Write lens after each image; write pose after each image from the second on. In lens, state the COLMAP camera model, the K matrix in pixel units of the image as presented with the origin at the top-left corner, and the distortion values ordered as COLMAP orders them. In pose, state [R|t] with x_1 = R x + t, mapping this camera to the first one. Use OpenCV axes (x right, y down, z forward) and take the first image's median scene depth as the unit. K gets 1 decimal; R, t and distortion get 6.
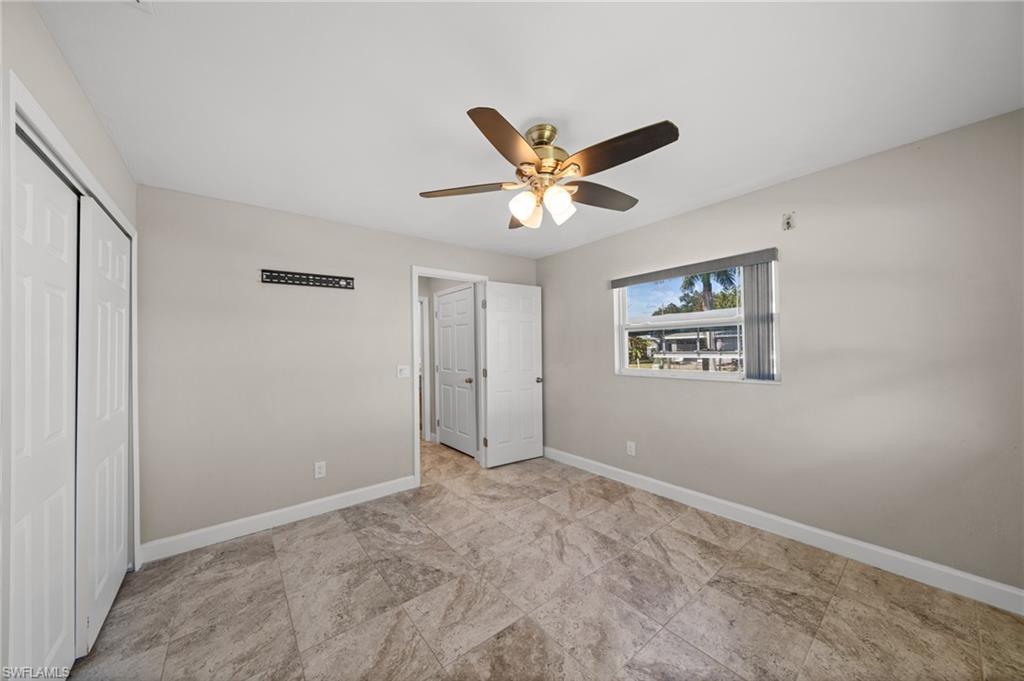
lens RADIAL K [[362.3, 0, 506.8], [0, 362.3, 343.4], [0, 0, 1]] dist [-0.001045, -0.000026]
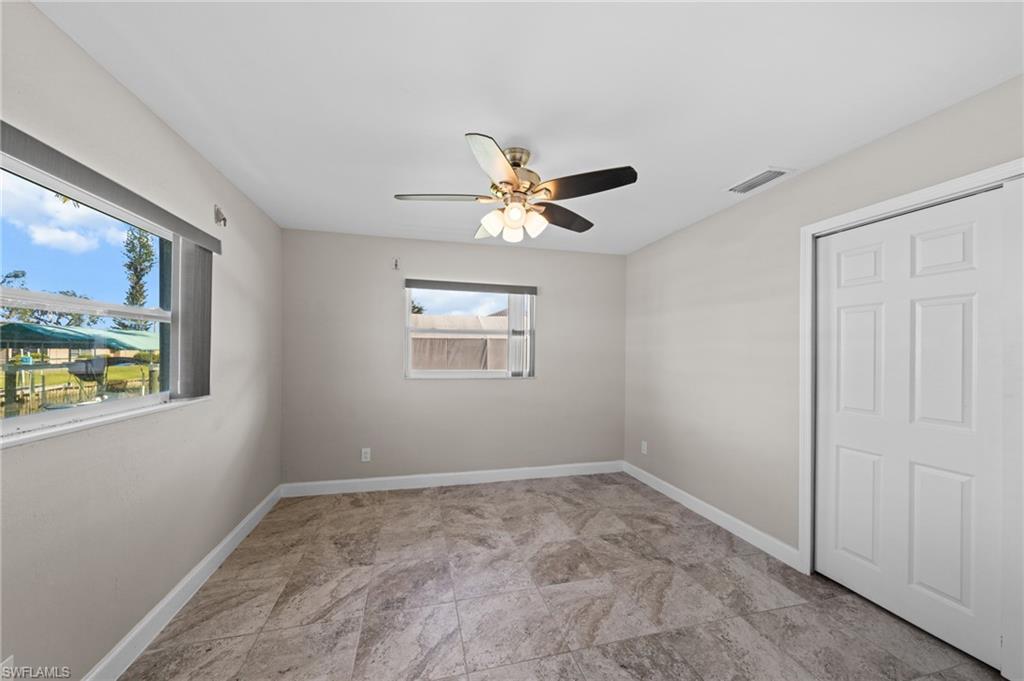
lens RADIAL K [[362.3, 0, 506.8], [0, 362.3, 343.4], [0, 0, 1]] dist [-0.001045, -0.000026]
pose [[-0.910116, 0.020105, 0.413865, -0.311336], [0.004896, 0.999274, -0.037775, 0.022442], [-0.414324, -0.032353, -0.909554, 1.891801]]
